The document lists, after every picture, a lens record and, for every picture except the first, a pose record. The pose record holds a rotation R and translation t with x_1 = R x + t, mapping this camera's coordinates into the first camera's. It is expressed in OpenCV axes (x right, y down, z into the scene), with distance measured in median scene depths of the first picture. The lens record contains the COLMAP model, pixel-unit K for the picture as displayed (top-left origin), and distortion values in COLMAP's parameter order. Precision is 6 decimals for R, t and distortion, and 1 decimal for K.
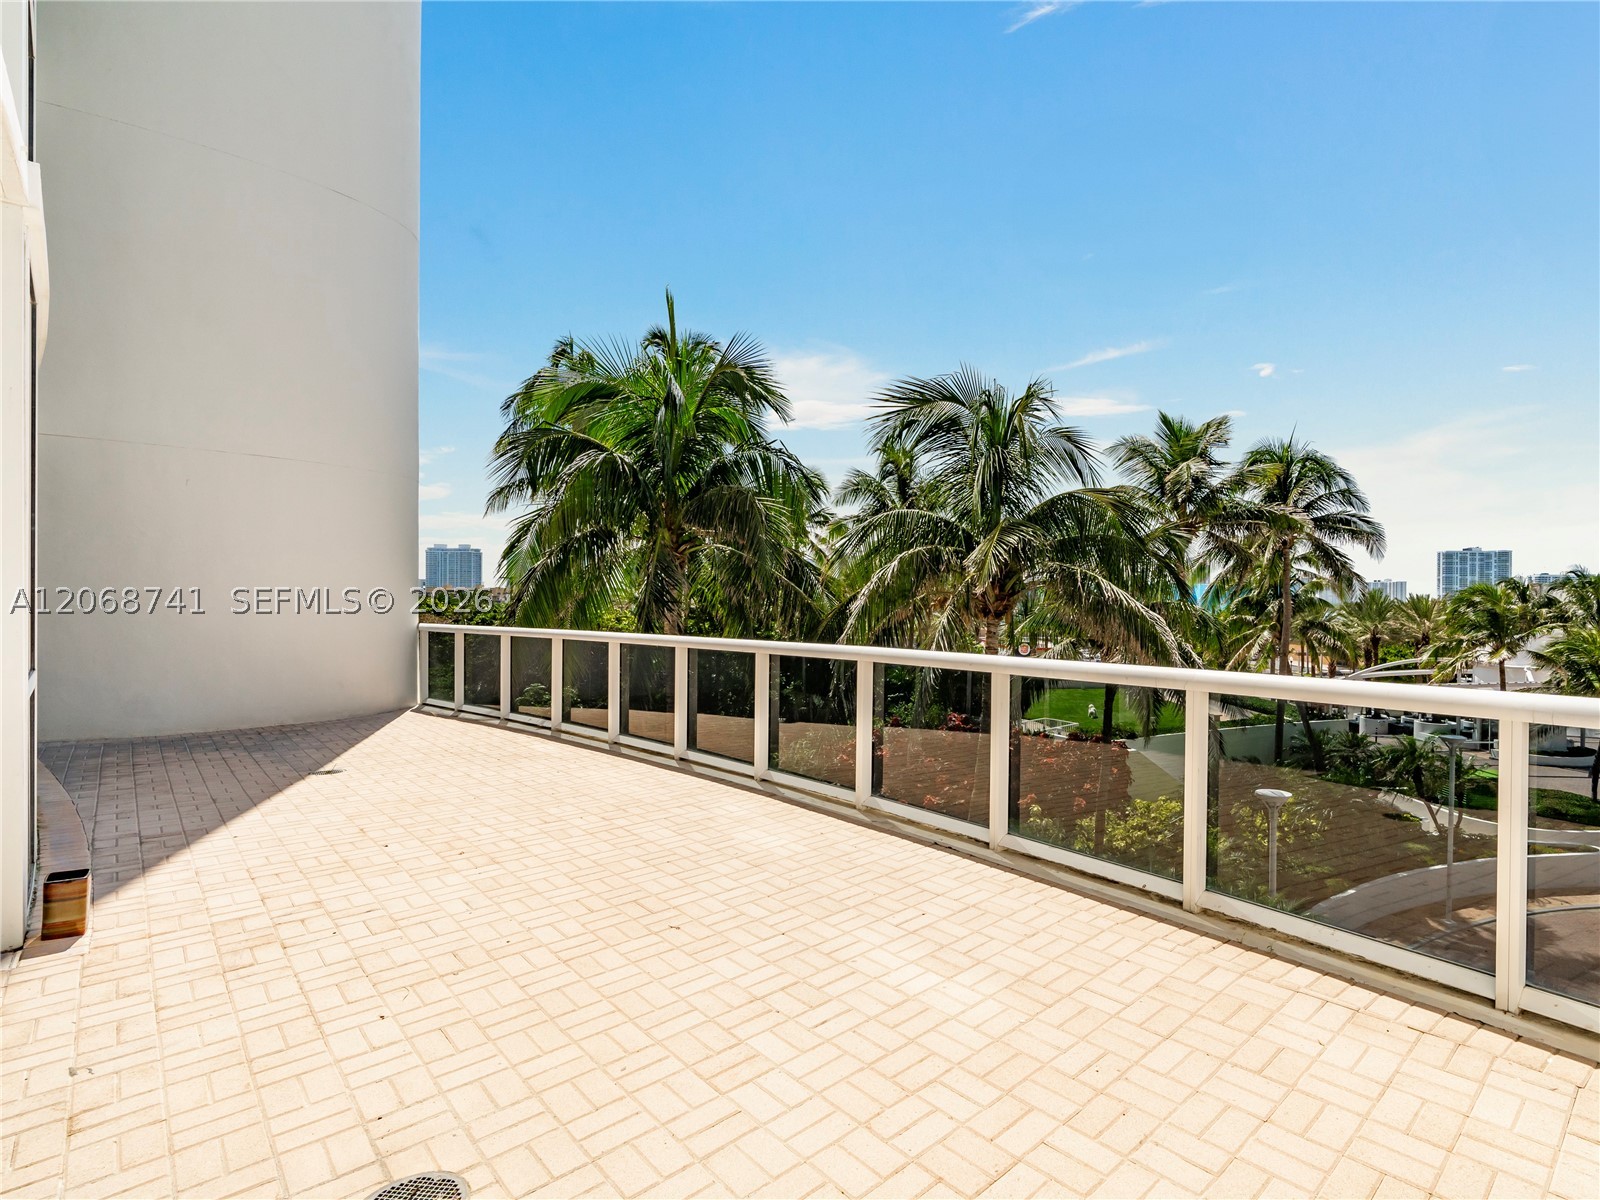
lens RADIAL K [[811.3, 0, 925.9], [0, 811.3, 614.6], [0, 0, 1]] dist [-0.009881, 0.004815]
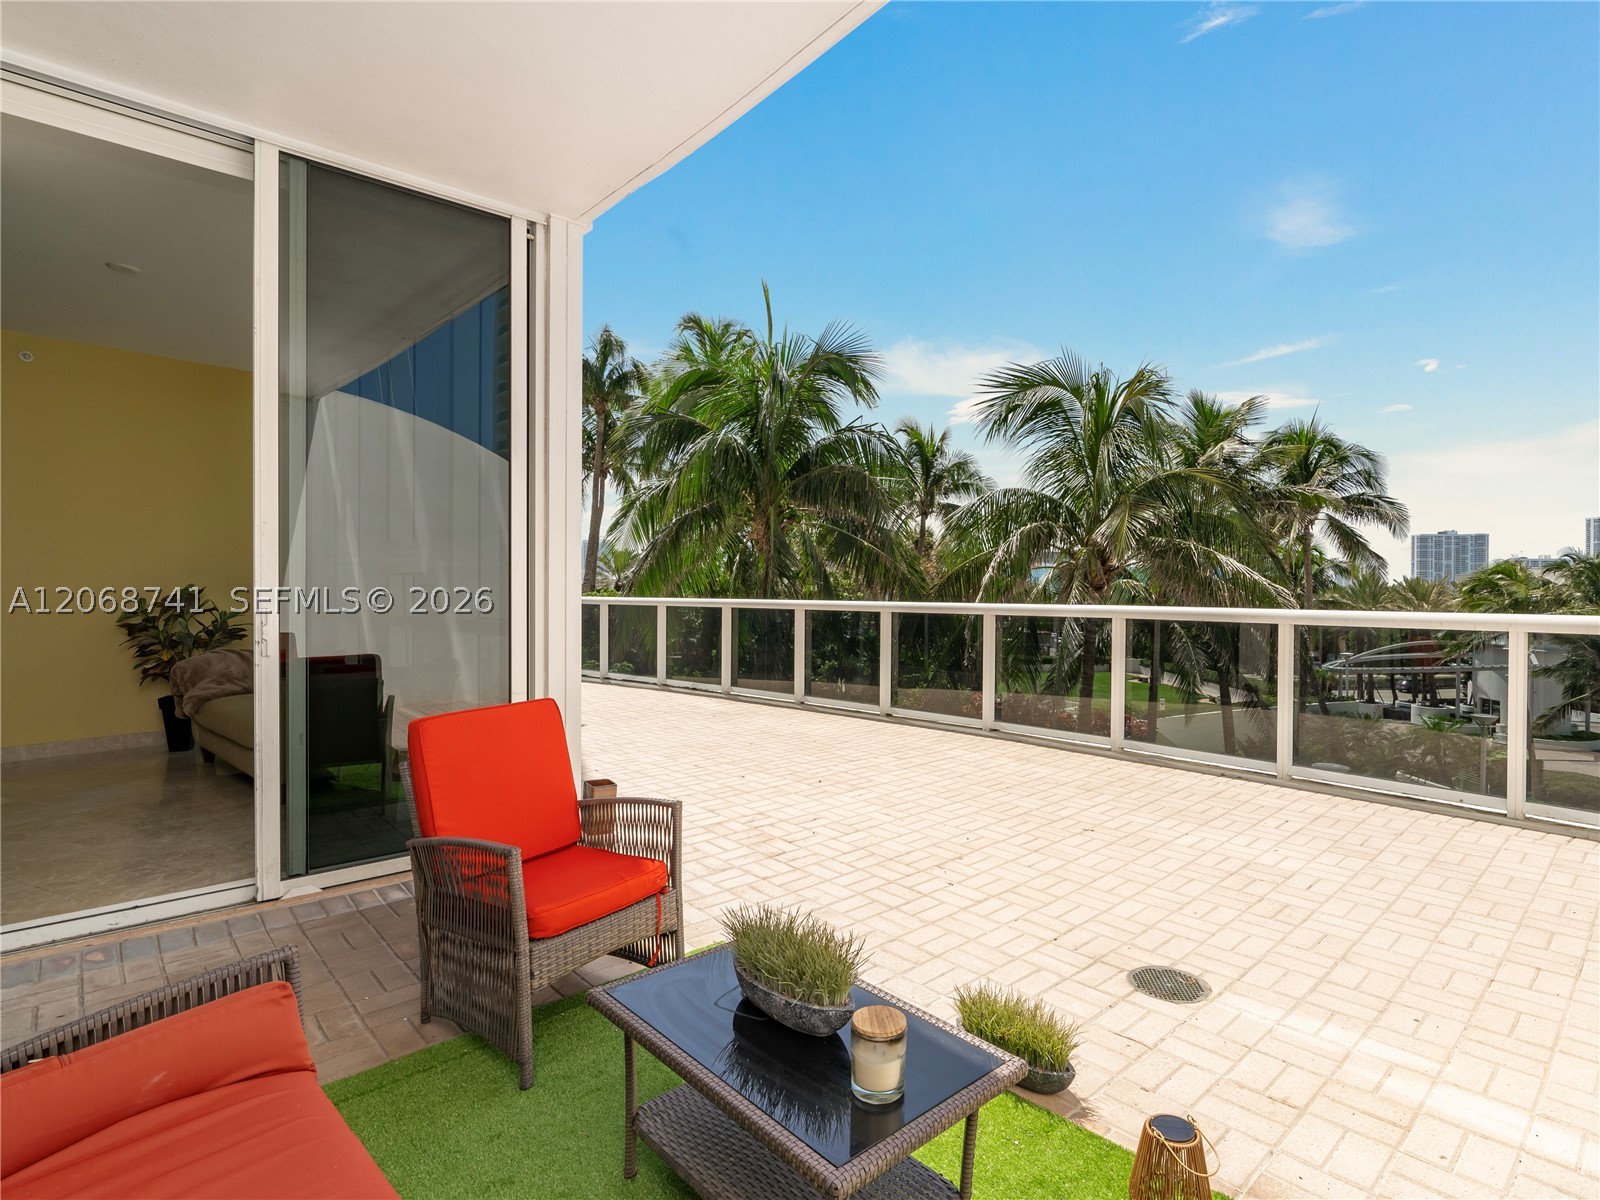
lens RADIAL K [[811.3, 0, 879.1], [0, 811.3, 604.0], [0, 0, 1]] dist [-0.009881, 0.004815]
pose [[0.999937, 0.003247, -0.010745, -0.211847], [-0.003127, 0.999933, 0.011181, 0.011422], [0.010781, -0.011146, 0.999880, -0.075864]]
